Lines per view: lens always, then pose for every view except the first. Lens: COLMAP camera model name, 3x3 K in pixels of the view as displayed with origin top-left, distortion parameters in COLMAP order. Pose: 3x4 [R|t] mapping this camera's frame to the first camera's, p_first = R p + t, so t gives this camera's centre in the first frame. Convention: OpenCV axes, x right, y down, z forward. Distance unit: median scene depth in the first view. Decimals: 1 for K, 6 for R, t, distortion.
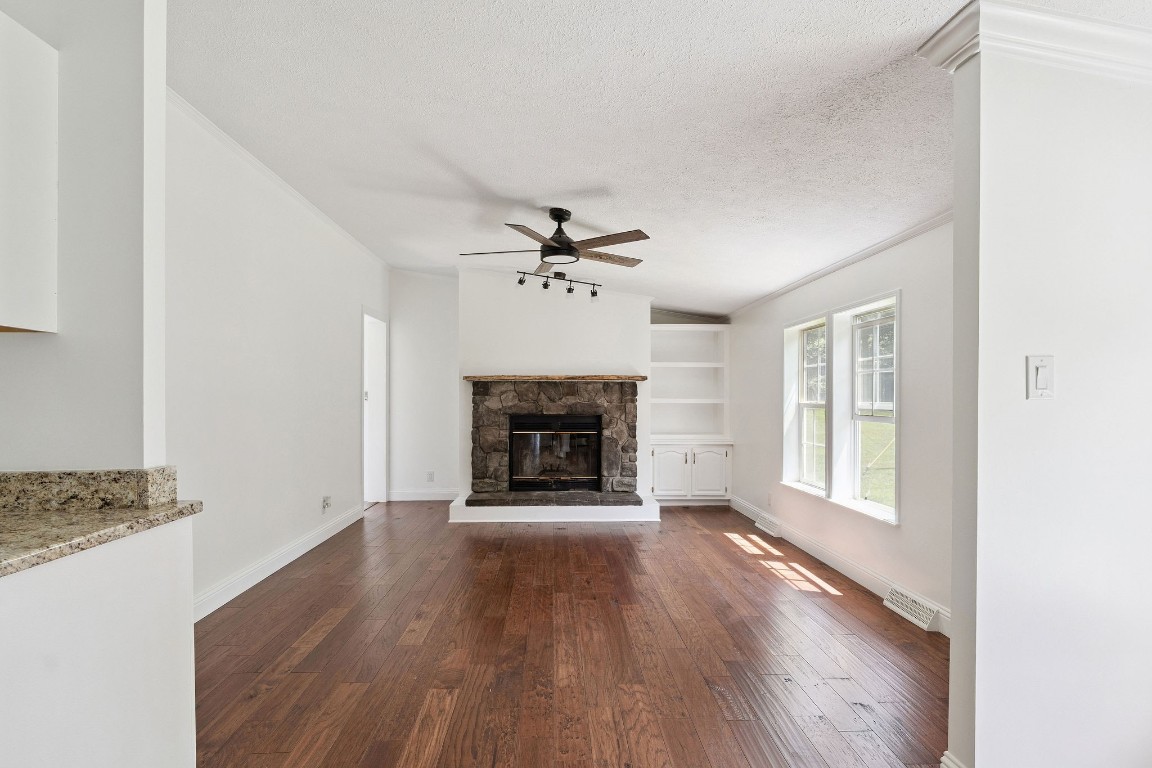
lens RADIAL K [[511.3, 0, 581.4], [0, 511.3, 391.4], [0, 0, 1]] dist [-0.000147, 0.000300]
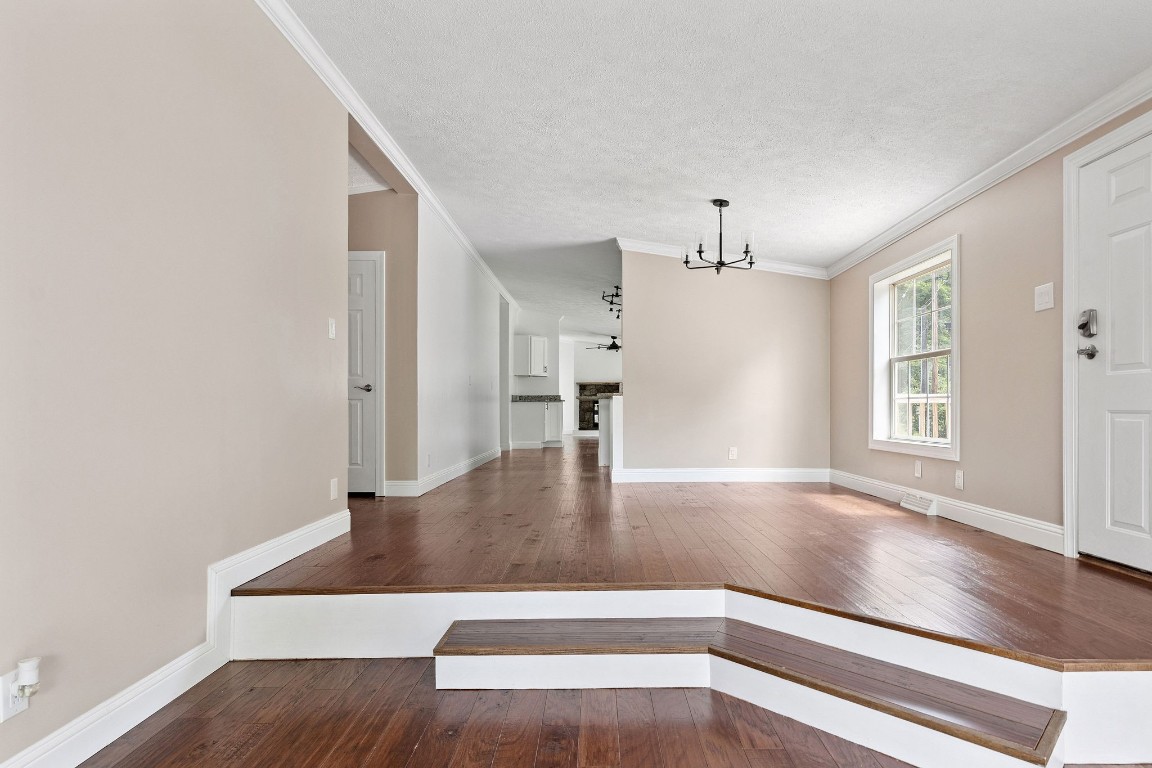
lens RADIAL K [[647.2, 0, 580.5], [0, 647.2, 395.8], [0, 0, 1]] dist [-0.001391, -0.000755]
pose [[0.997860, -0.000279, -0.065389, 0.010700], [-0.000211, 0.999972, -0.007480, 0.063157], [0.065389, 0.007478, 0.997832, -2.310278]]
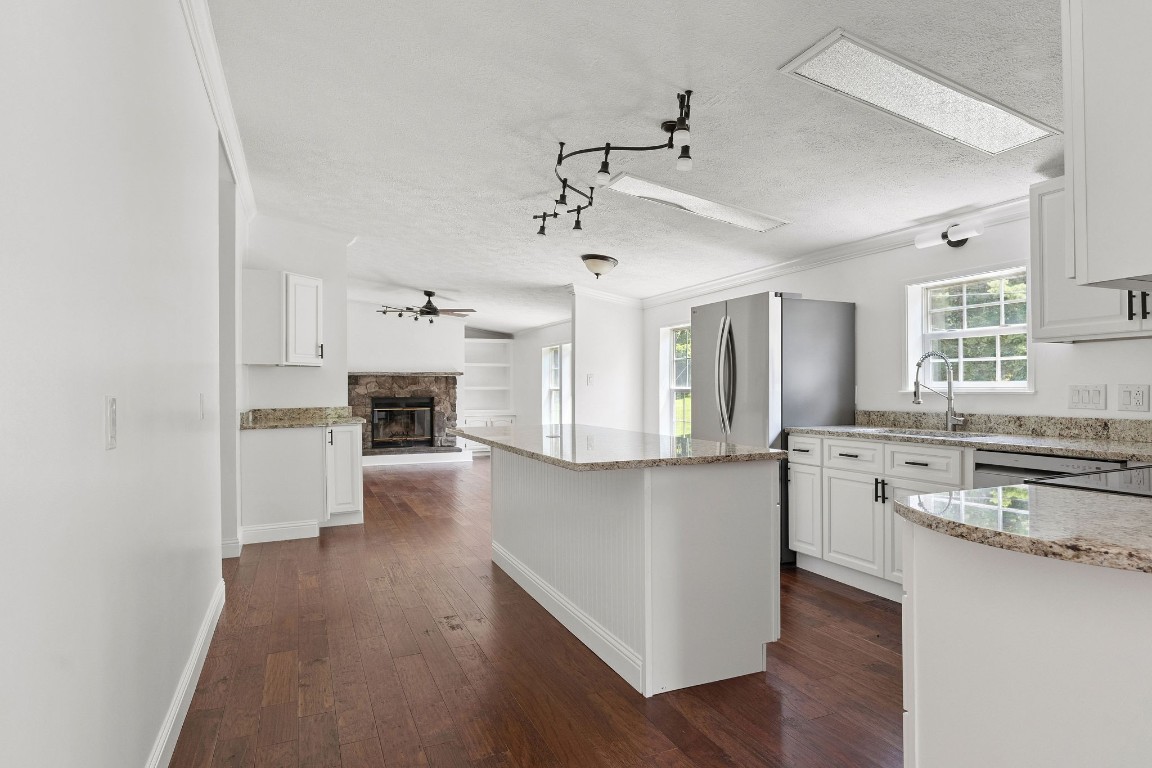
lens RADIAL K [[673.9, 0, 573.7], [0, 673.9, 385.7], [0, 0, 1]] dist [0.021695, -0.001682]
pose [[0.933560, -0.003215, 0.358407, -0.299929], [-0.000432, 0.999949, 0.010096, -0.010117], [-0.358422, -0.009580, 0.933511, -1.072901]]
